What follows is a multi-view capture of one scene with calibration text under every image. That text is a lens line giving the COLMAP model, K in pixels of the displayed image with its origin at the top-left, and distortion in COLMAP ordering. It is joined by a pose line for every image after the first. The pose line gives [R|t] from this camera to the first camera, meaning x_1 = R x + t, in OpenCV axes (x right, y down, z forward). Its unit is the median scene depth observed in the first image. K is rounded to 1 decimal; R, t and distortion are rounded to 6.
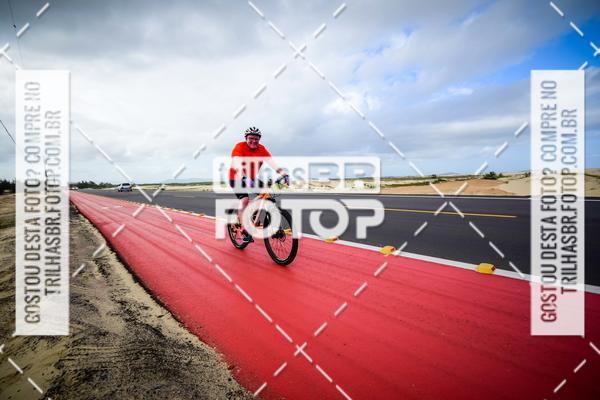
lens RADIAL K [[349.1, 0, 335.9], [0, 349.1, 197.9], [0, 0, 1]] dist [0.036773, -0.050678]
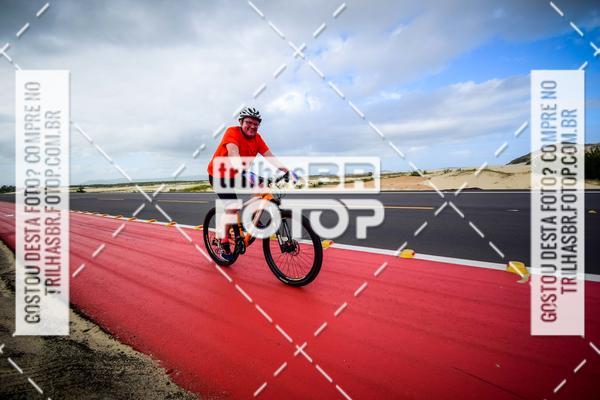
lens RADIAL K [[315.5, 0, 337.7], [0, 315.5, 203.3], [0, 0, 1]] dist [0.003797, -0.023561]
pose [[0.970135, -0.032040, 0.240441, -0.052022], [0.025286, 0.999196, 0.031123, -0.002741], [-0.241245, -0.024114, 0.970165, 0.066417]]
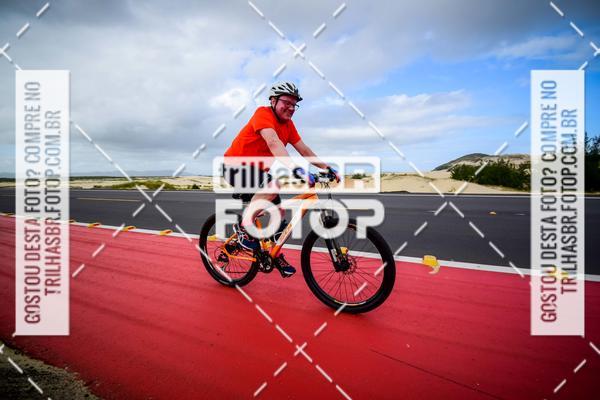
lens RADIAL K [[294.4, 0, 330.7], [0, 294.4, 205.1], [0, 0, 1]] dist [0.000490, -0.022246]
pose [[0.893186, -0.025159, 0.448984, -0.092614], [0.007316, 0.999115, 0.041433, -0.004155], [-0.449629, -0.033723, 0.892579, 0.120195]]
